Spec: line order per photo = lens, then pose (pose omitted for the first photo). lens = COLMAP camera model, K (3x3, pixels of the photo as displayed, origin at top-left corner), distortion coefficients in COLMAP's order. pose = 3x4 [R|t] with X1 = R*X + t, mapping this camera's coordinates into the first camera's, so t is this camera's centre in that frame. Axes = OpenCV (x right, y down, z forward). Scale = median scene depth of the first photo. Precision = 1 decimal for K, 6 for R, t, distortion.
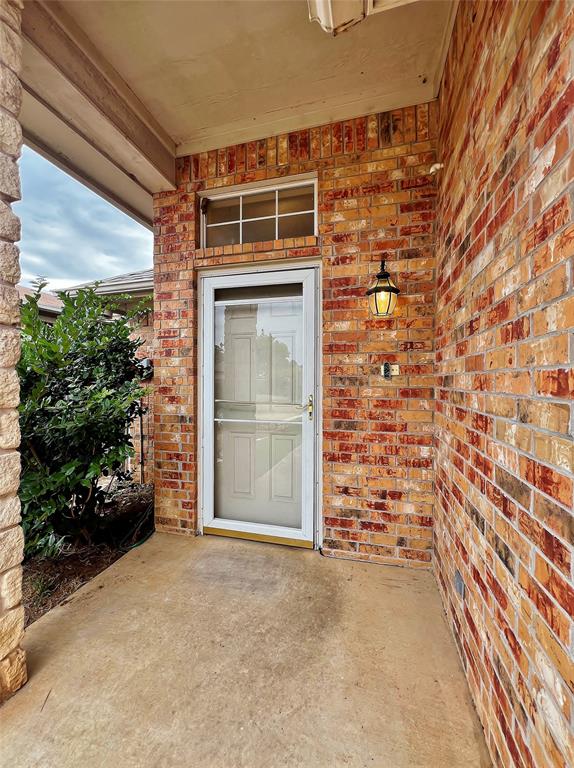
lens RADIAL K [[311.5, 0, 286.3], [0, 311.5, 382.9], [0, 0, 1]] dist [-0.000396, 0.000344]
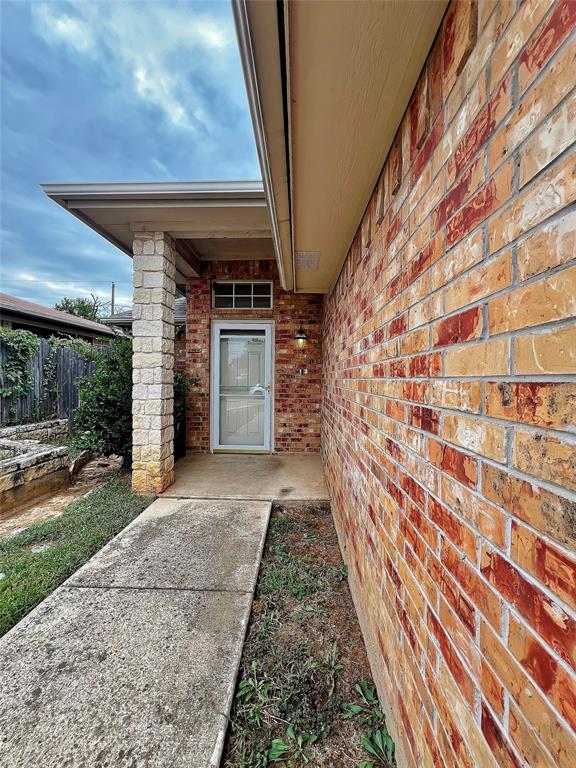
lens RADIAL K [[311.5, 0, 289.0], [0, 311.5, 382.6], [0, 0, 1]] dist [-0.000396, 0.000344]
pose [[0.972621, 0.005648, 0.232330, -0.283331], [-0.006786, 0.999969, 0.004102, 0.030373], [-0.232300, -0.005567, 0.972628, -1.116741]]
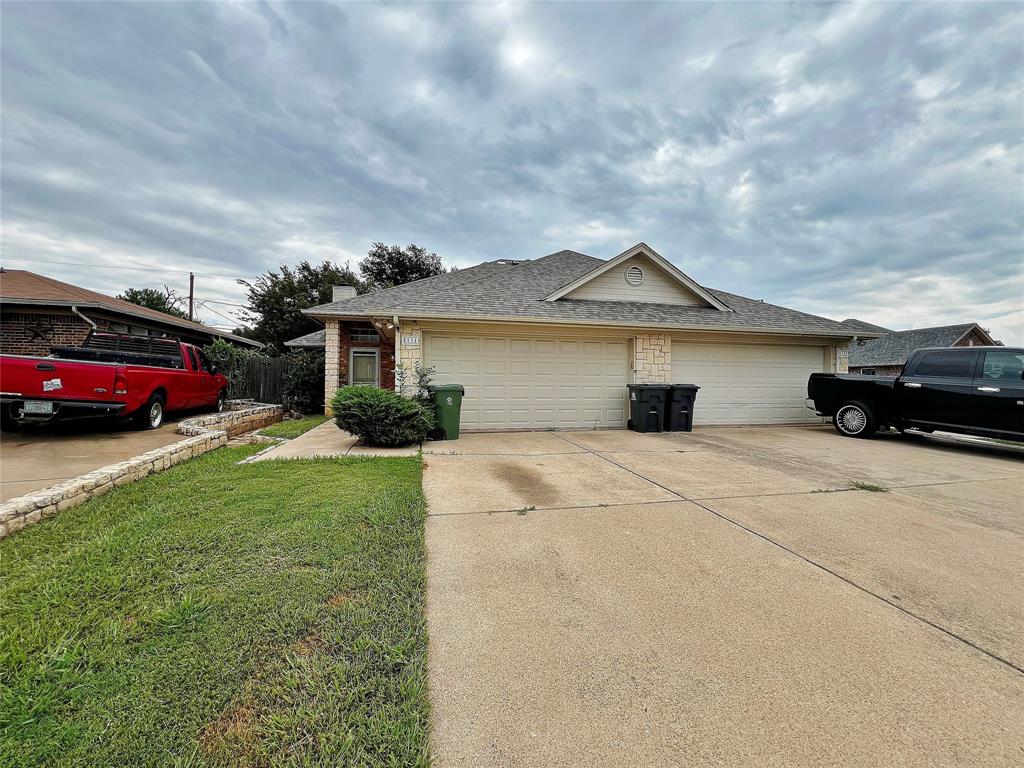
lens RADIAL K [[415.0, 0, 512.6], [0, 415.0, 383.6], [0, 0, 1]] dist [-0.003944, 0.000000]
pose [[0.880122, 0.008444, 0.474673, -1.069169], [-0.002935, 0.999919, -0.012345, 0.214579], [-0.474739, 0.009472, 0.880076, -5.331701]]
